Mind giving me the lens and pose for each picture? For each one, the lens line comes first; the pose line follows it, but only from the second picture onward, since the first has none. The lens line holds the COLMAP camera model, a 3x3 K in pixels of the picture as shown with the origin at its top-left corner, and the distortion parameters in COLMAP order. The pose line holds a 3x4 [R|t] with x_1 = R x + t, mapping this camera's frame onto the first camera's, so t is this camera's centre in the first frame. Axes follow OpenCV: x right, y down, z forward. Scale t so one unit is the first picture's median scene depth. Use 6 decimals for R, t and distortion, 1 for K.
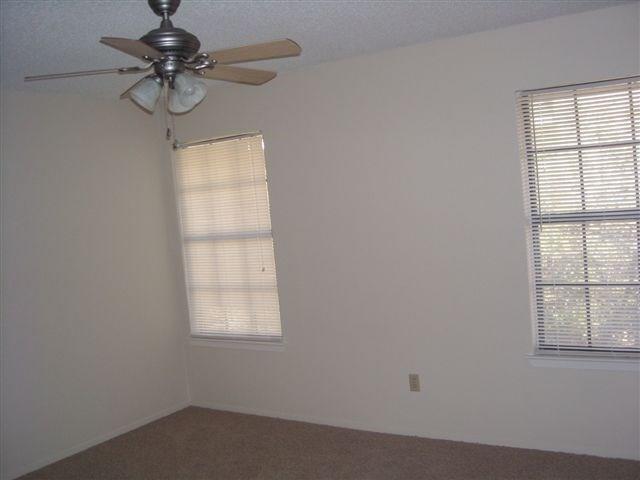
lens RADIAL K [[662.9, 0, 320.0], [0, 662.9, 240.0], [0, 0, 1]] dist [-0.160285, 0.002390]
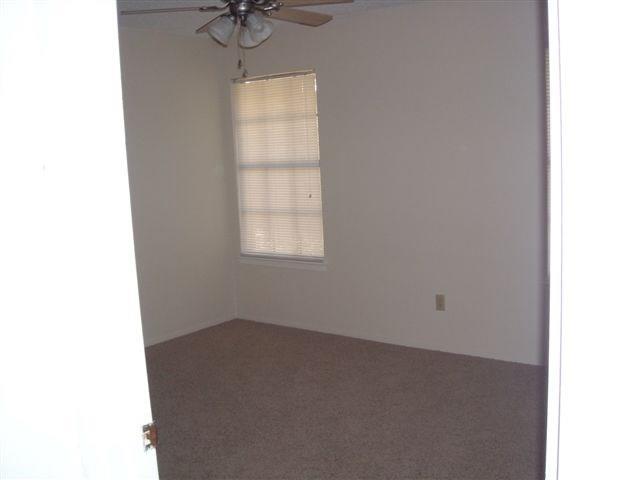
lens RADIAL K [[662.9, 0, 320.0], [0, 662.9, 240.0], [0, 0, 1]] dist [-0.160285, 0.002390]
pose [[0.996621, 0.056284, -0.059825, 0.001025], [-0.051400, 0.995448, 0.080258, 0.031776], [0.064070, -0.076912, 0.994977, -0.117267]]
